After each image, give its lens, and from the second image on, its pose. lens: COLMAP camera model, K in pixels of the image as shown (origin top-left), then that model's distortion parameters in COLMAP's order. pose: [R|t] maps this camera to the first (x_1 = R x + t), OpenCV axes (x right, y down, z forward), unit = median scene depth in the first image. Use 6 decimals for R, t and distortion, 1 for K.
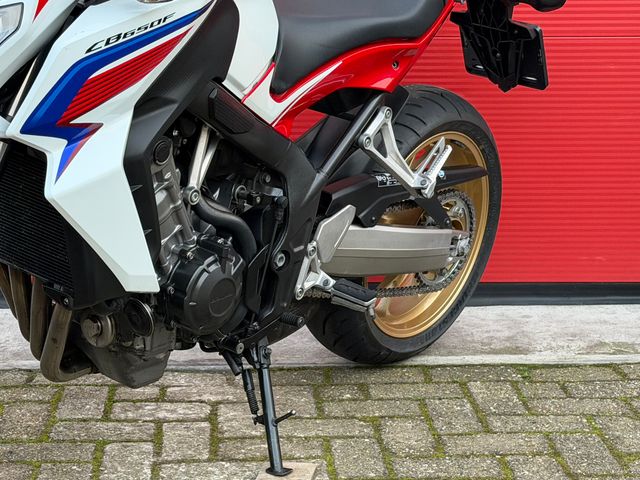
lens RADIAL K [[1450.5, 0, 314.9], [0, 1450.5, 249.5], [0, 0, 1]] dist [0.130389, 0.000000]
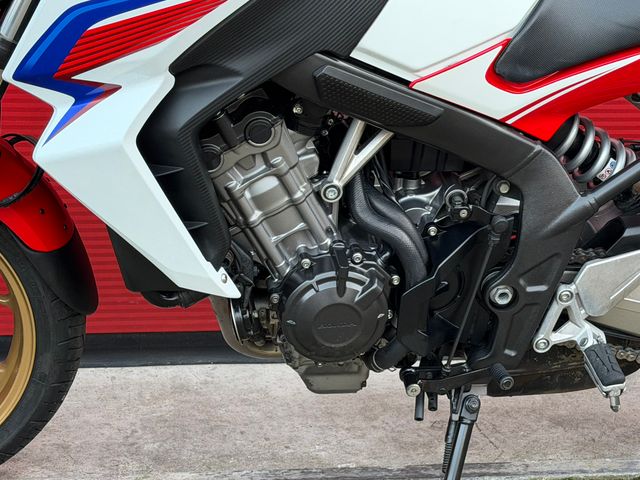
lens RADIAL K [[1450.5, 0, 315.3], [0, 1450.5, 242.0], [0, 0, 1]] dist [0.130389, 0.000000]
pose [[0.727551, 0.266856, -0.632027, 0.376782], [-0.202036, 0.963736, 0.174339, -0.132542], [0.655631, 0.000852, 0.755081, 0.362354]]
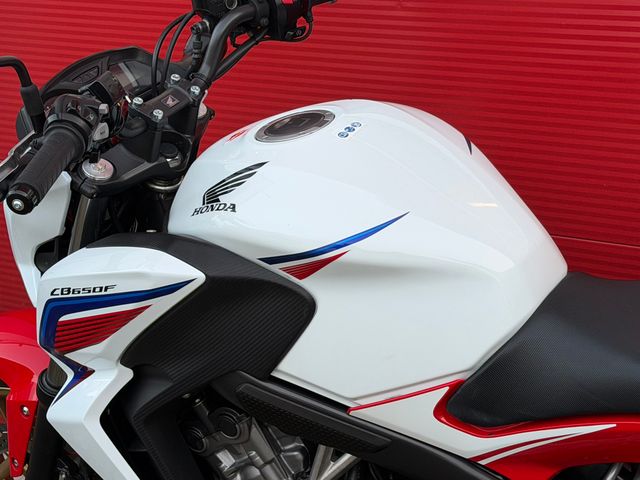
lens RADIAL K [[1450.5, 0, 319.2], [0, 1450.5, 239.6], [0, 0, 1]] dist [0.130389, 0.000000]
pose [[0.113867, 0.335279, -0.935212, 0.552926], [-0.165908, 0.934534, 0.314836, -0.375992], [0.979545, 0.119310, 0.162038, 0.780919]]
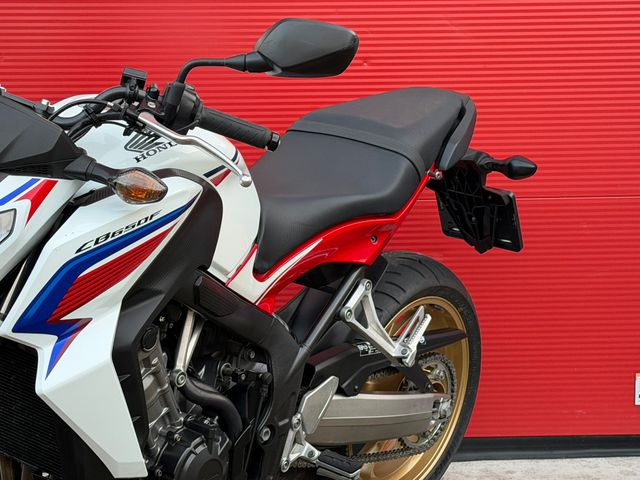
lens RADIAL K [[1450.5, 0, 314.4], [0, 1450.5, 242.5], [0, 0, 1]] dist [0.130389, 0.000000]
pose [[0.999752, -0.018890, 0.011821, 0.000850], [0.019845, 0.996031, -0.086766, -0.037607], [-0.010135, 0.086979, 0.996159, -0.028559]]
